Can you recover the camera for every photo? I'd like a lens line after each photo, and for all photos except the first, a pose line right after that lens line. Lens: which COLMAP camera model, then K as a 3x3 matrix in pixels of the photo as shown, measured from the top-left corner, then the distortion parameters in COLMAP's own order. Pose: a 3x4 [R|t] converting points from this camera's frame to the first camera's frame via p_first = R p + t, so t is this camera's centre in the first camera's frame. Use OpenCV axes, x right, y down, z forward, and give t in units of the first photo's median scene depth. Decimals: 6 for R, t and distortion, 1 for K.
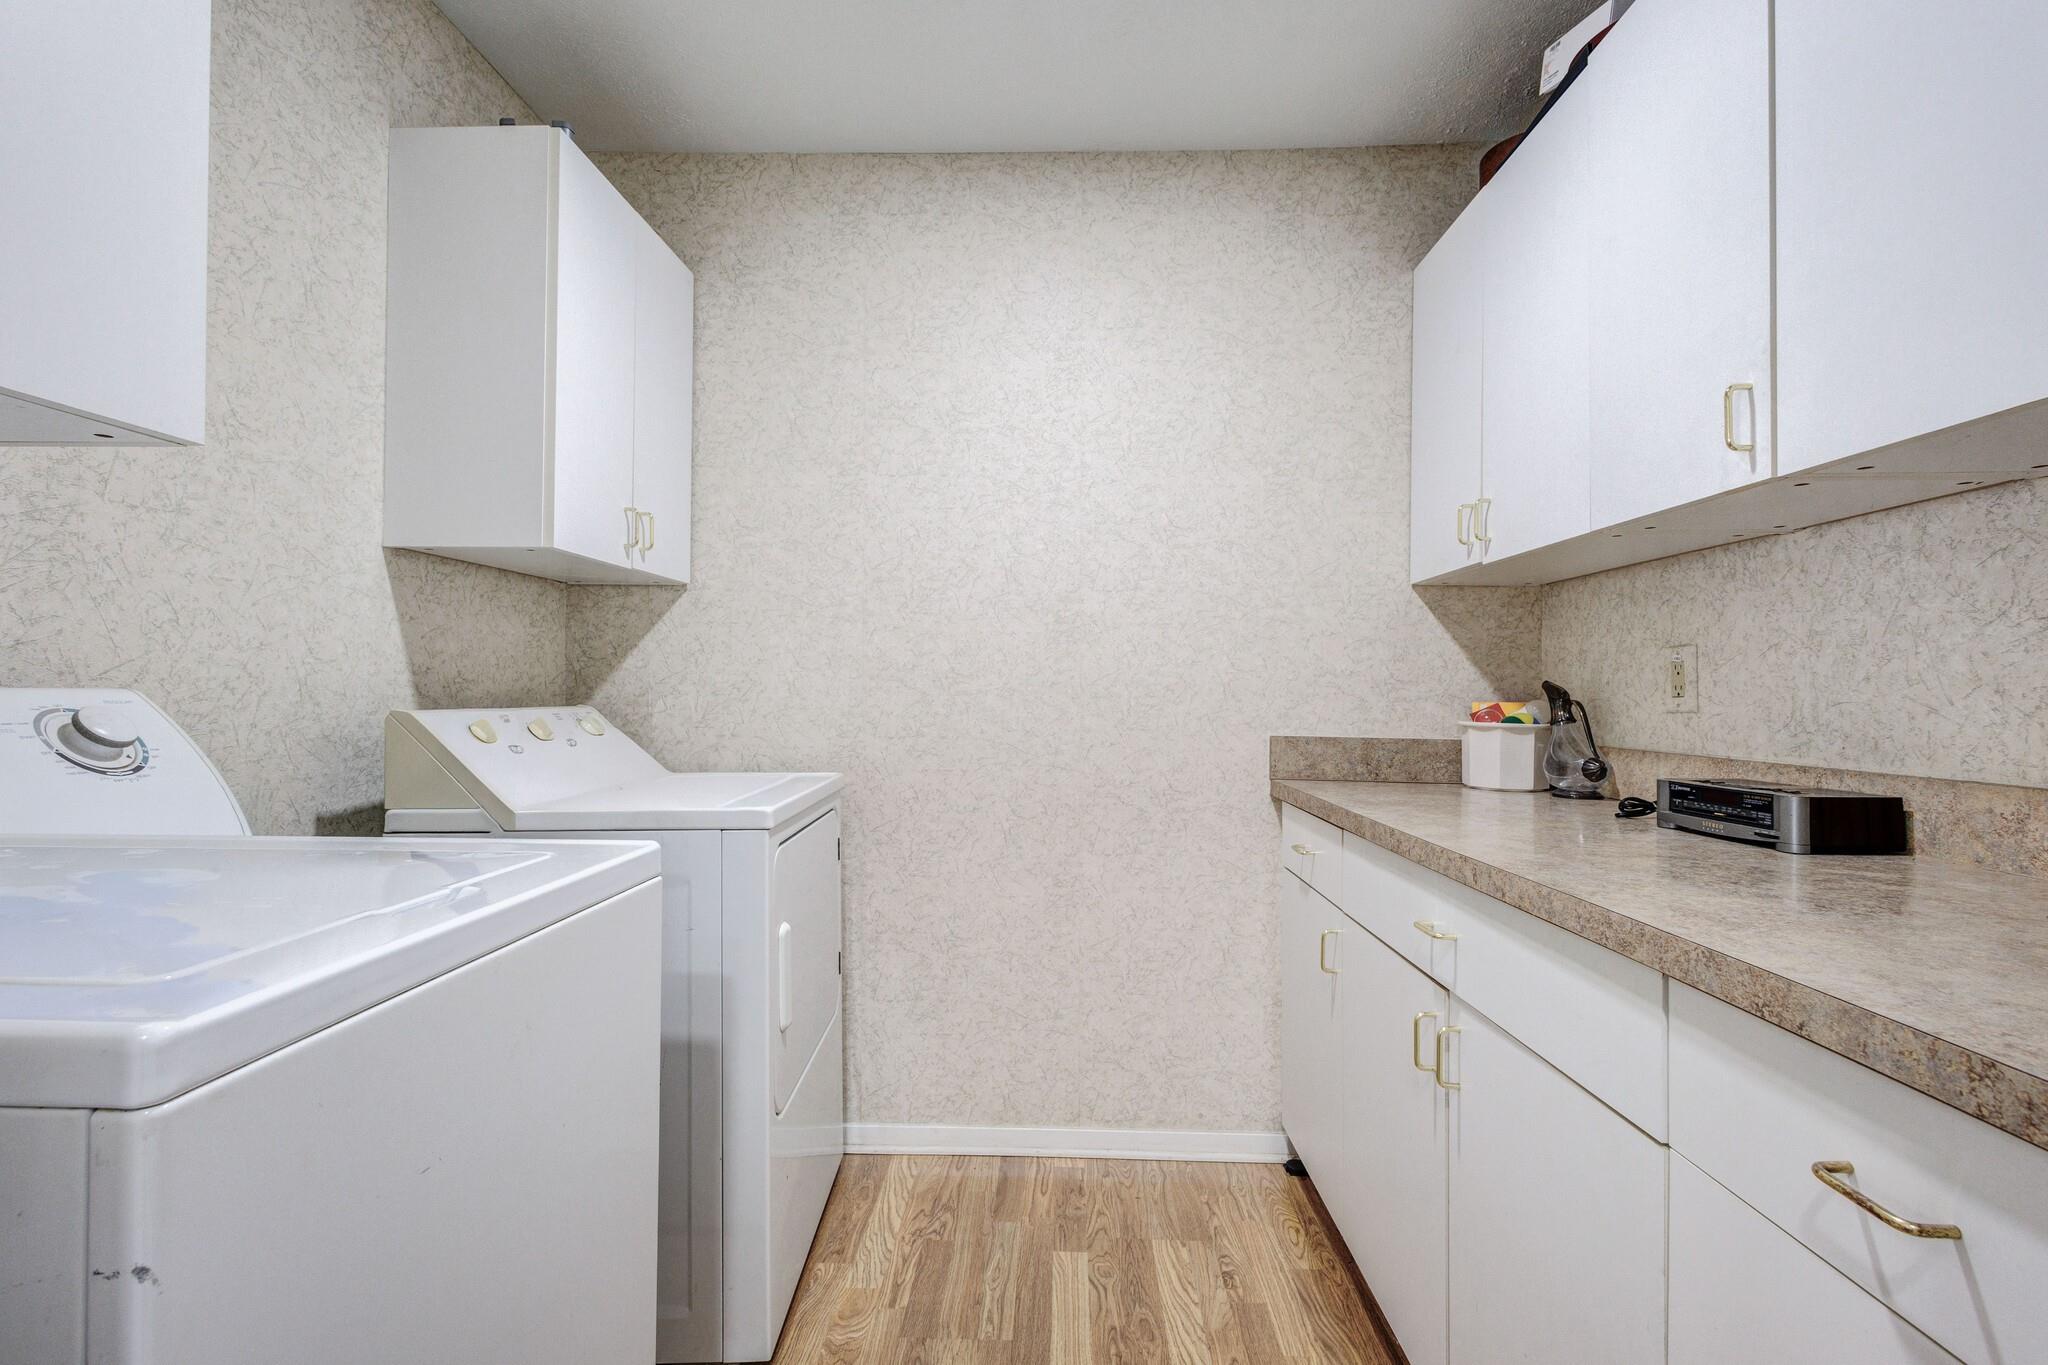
lens RADIAL K [[947.3, 0, 1023.7], [0, 947.3, 685.7], [0, 0, 1]] dist [0.003102, -0.000613]
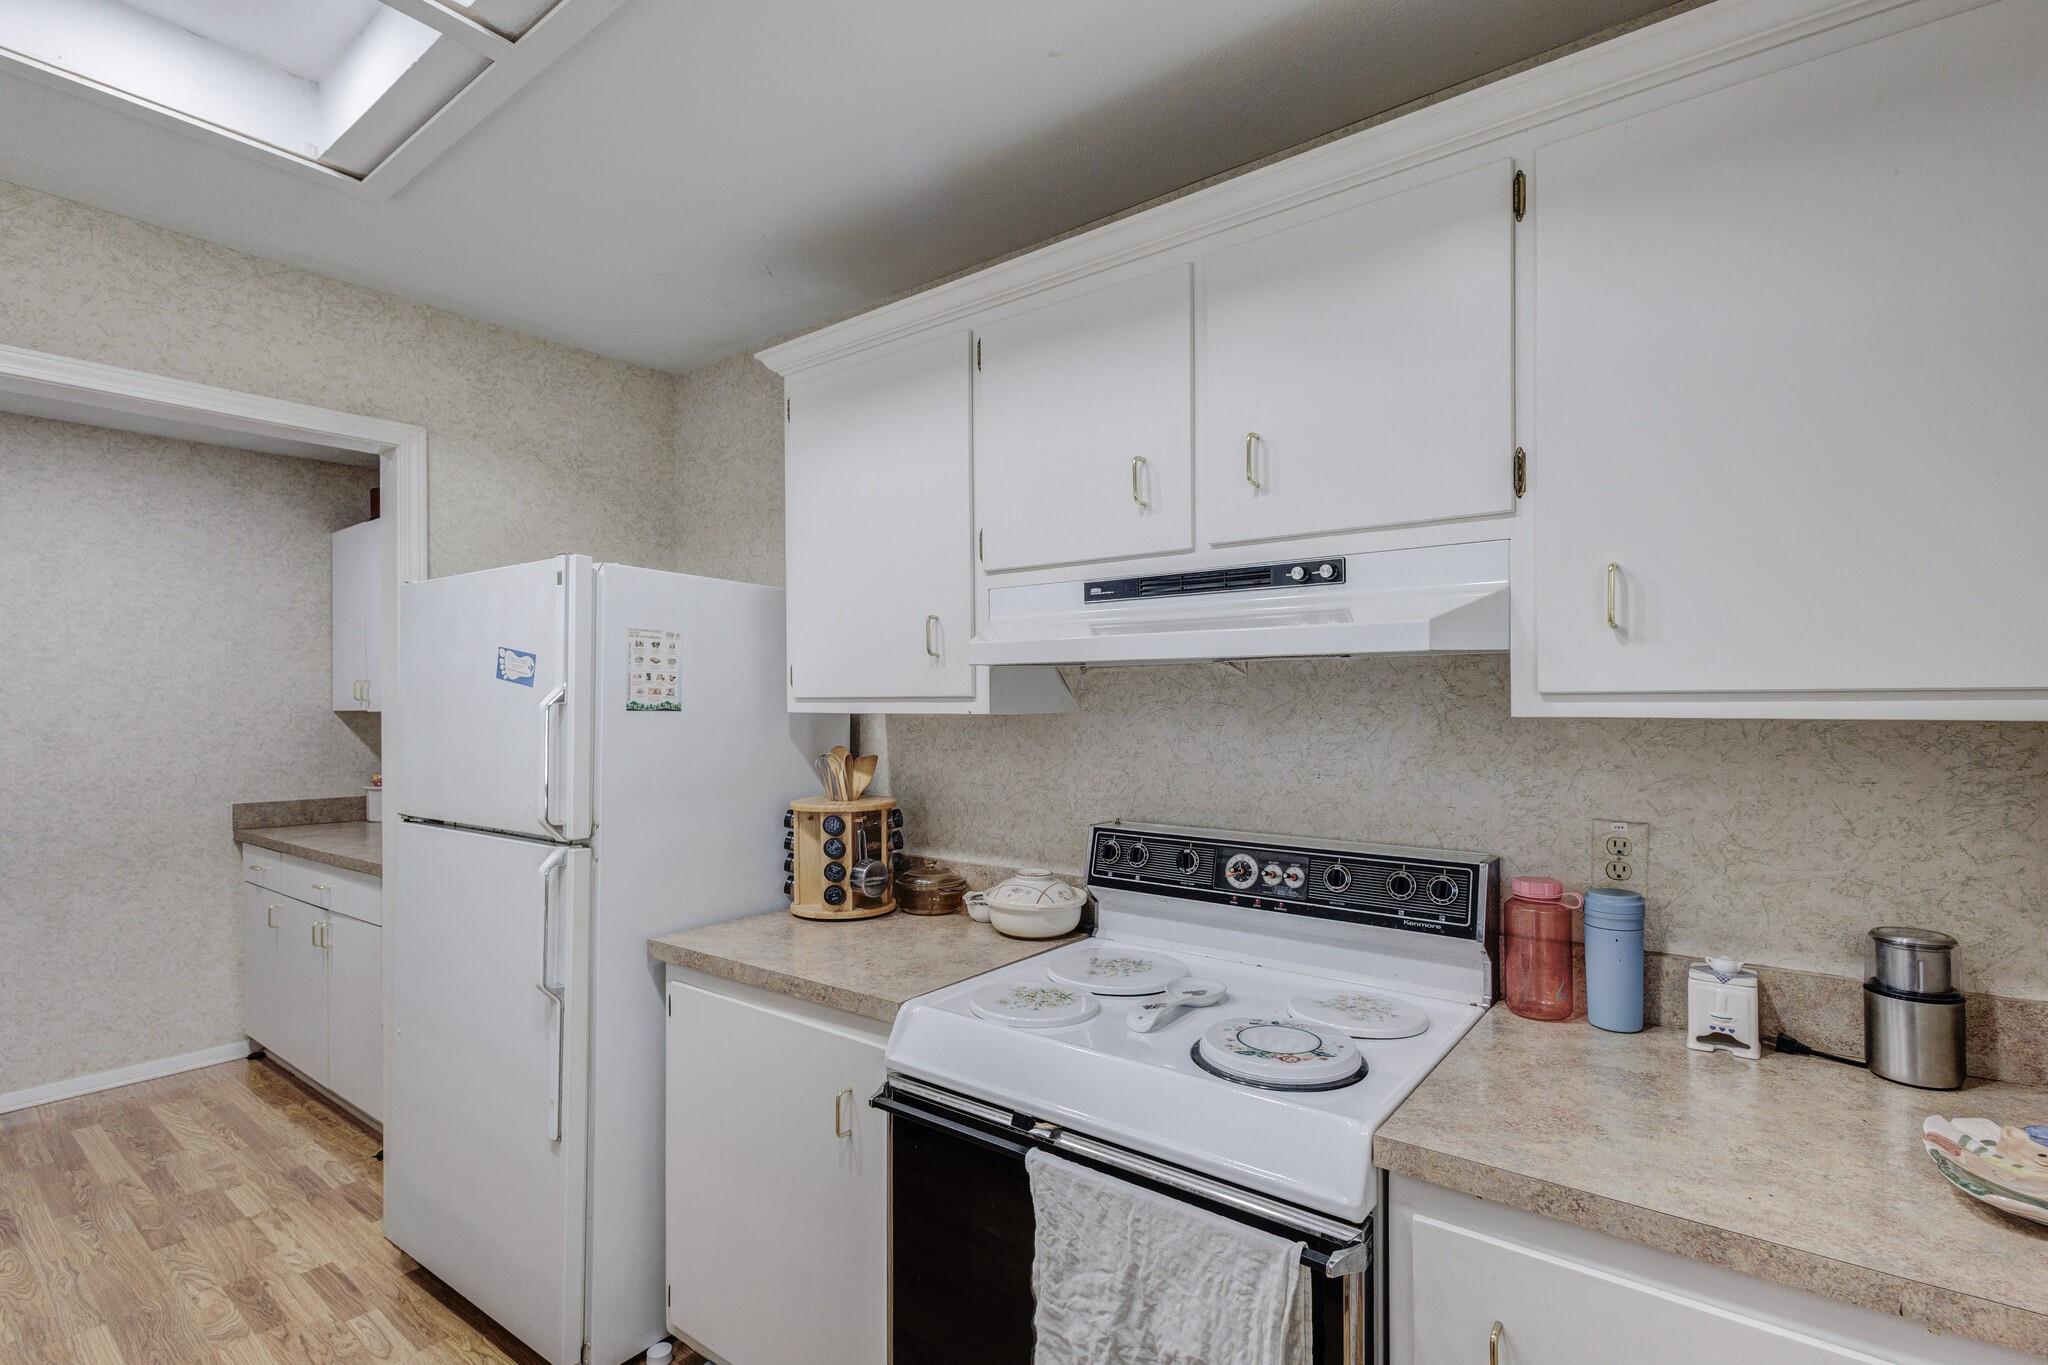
lens RADIAL K [[947.3, 0, 1047.8], [0, 947.3, 707.1], [0, 0, 1]] dist [0.003102, -0.000613]
pose [[0.572229, -0.013055, 0.819990, -0.281238], [0.008580, 0.999914, 0.009932, -0.120270], [-0.820049, 0.001352, 0.572292, -1.111297]]
